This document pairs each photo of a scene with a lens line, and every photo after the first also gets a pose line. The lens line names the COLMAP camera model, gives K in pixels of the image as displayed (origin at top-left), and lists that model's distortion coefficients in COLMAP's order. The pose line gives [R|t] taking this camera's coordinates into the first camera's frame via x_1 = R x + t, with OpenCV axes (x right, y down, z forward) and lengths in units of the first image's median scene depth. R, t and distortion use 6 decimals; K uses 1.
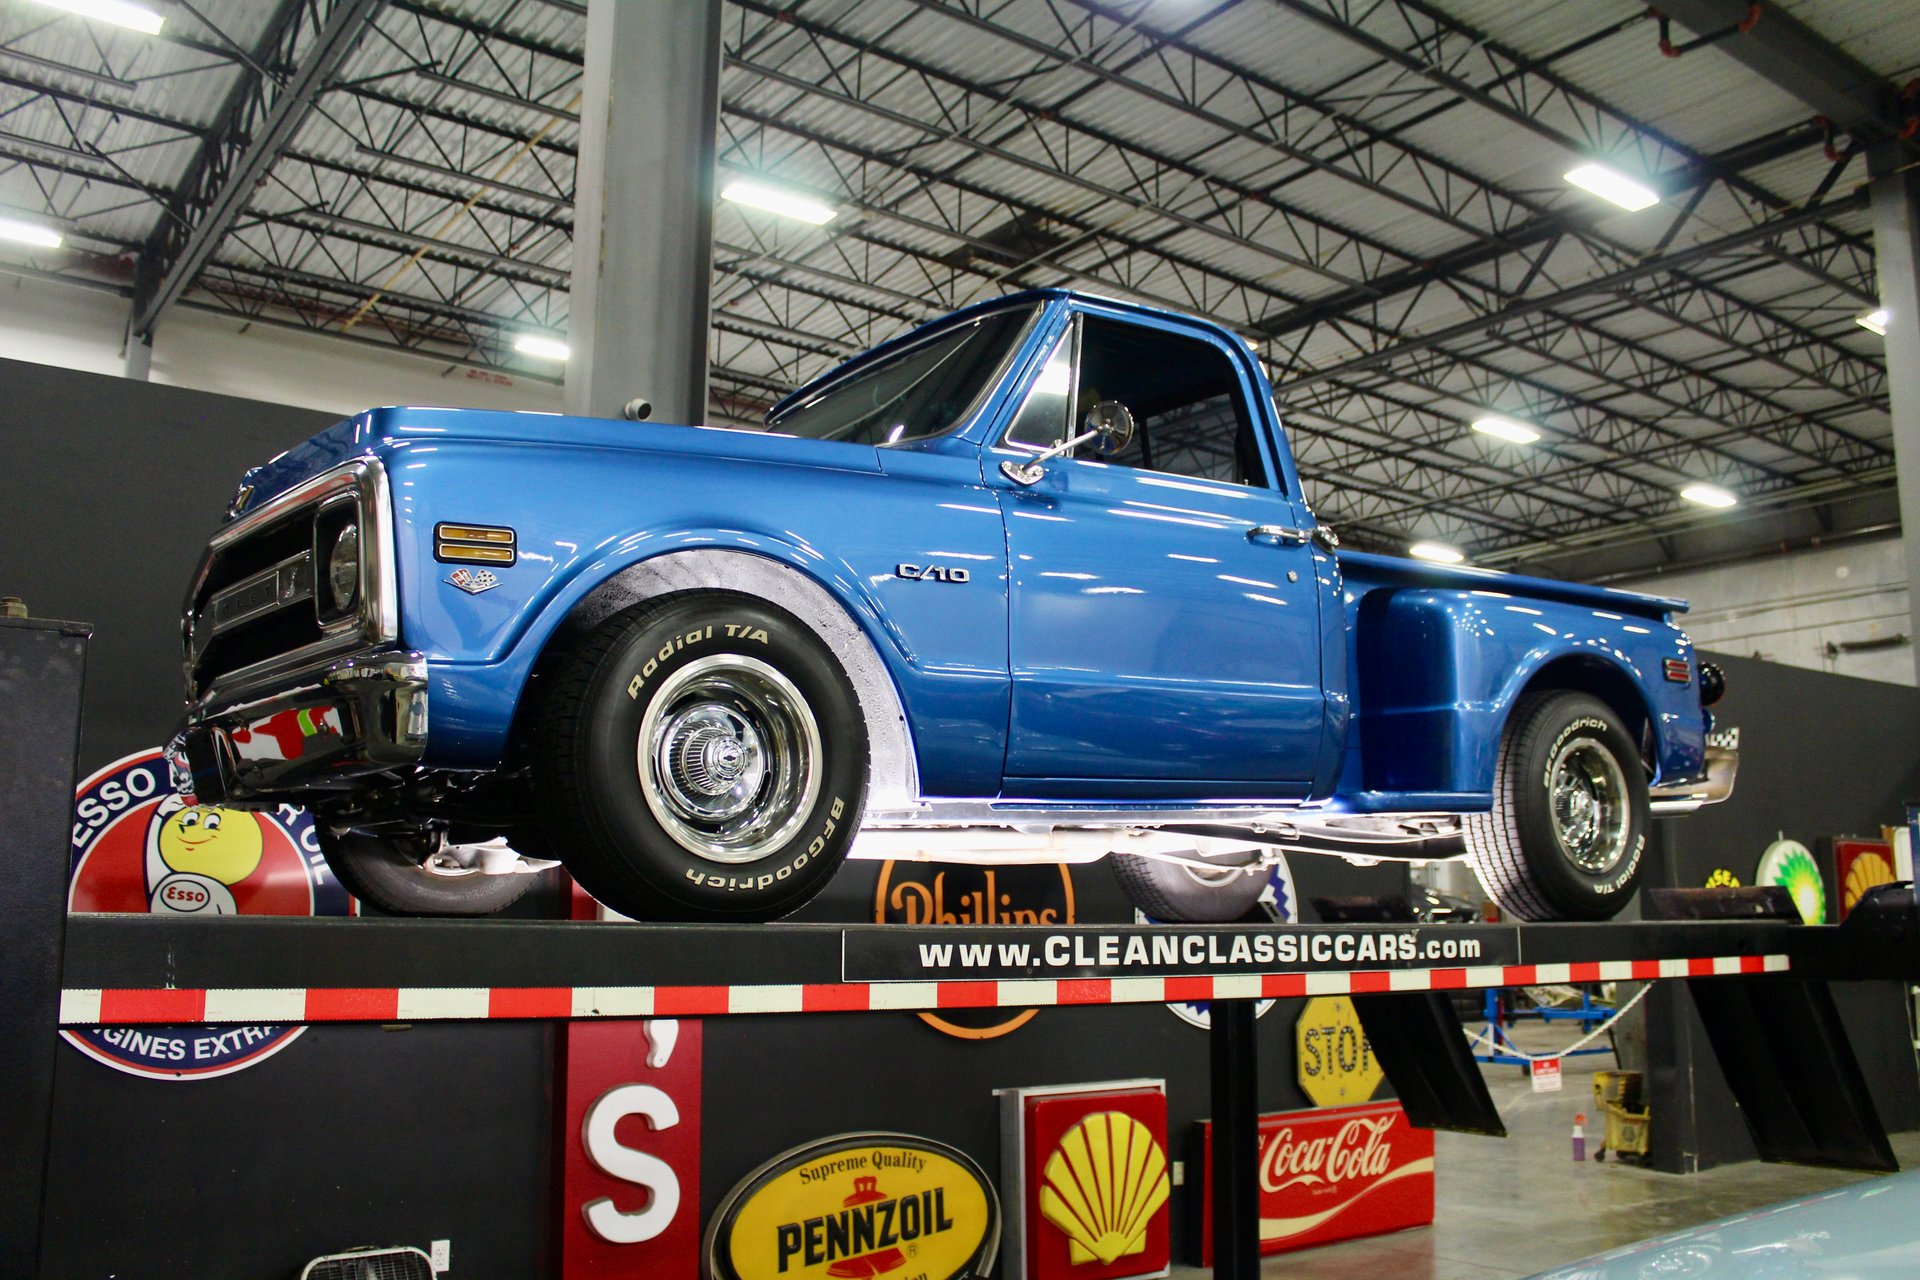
lens RADIAL K [[1683.8, 0, 960.0], [0, 1683.8, 640.0], [0, 0, 1]] dist [-0.160630, 0.149542]
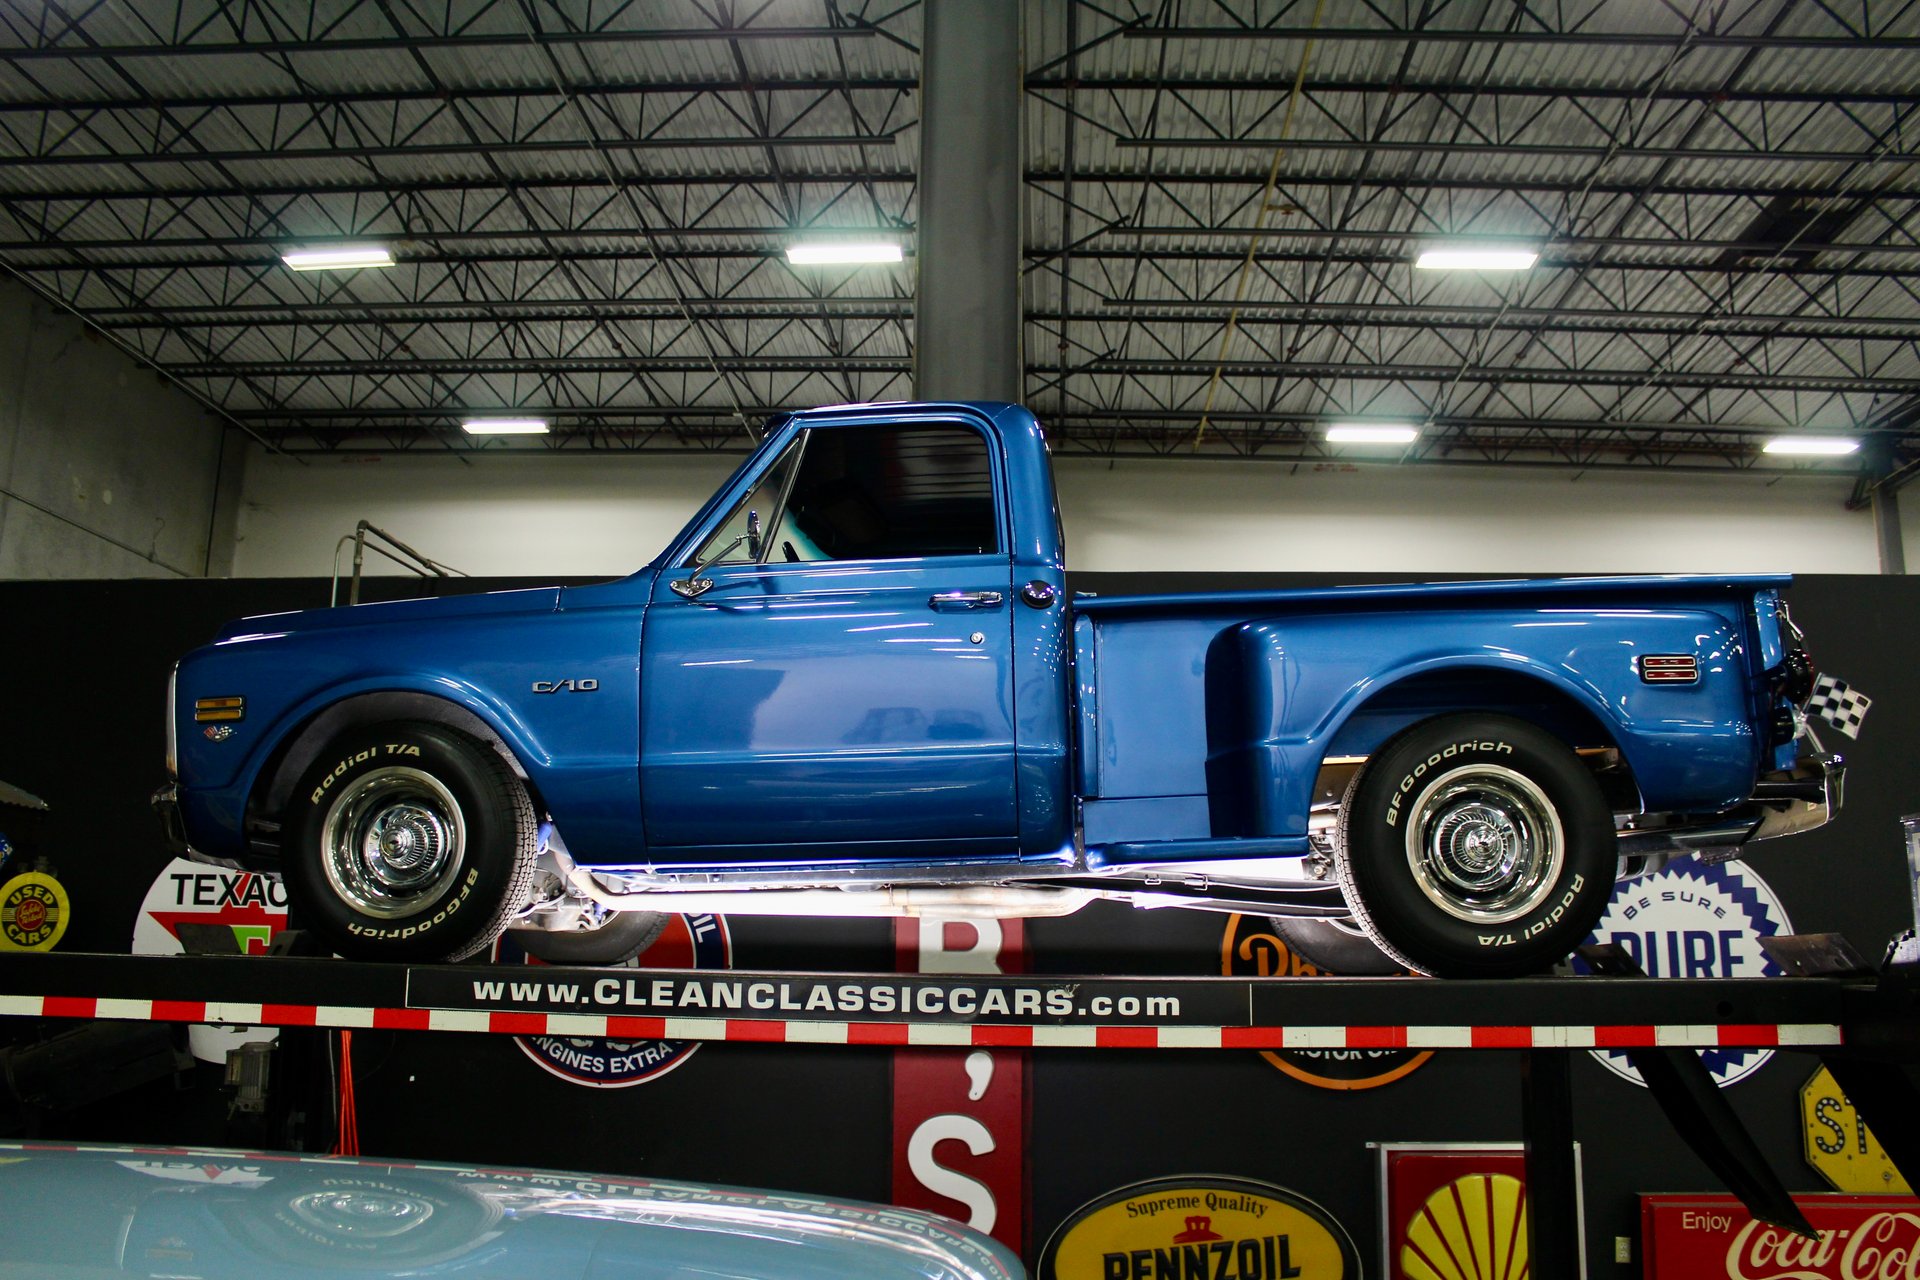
lens RADIAL K [[1599.9, 0, 958.5], [0, 1599.9, 647.6], [0, 0, 1]] dist [-0.166464, 0.145702]
pose [[0.776712, -0.118079, -0.618689, 0.587657], [0.095271, 0.992993, -0.069911, 0.025996], [0.622609, -0.004643, 0.782520, 0.162584]]
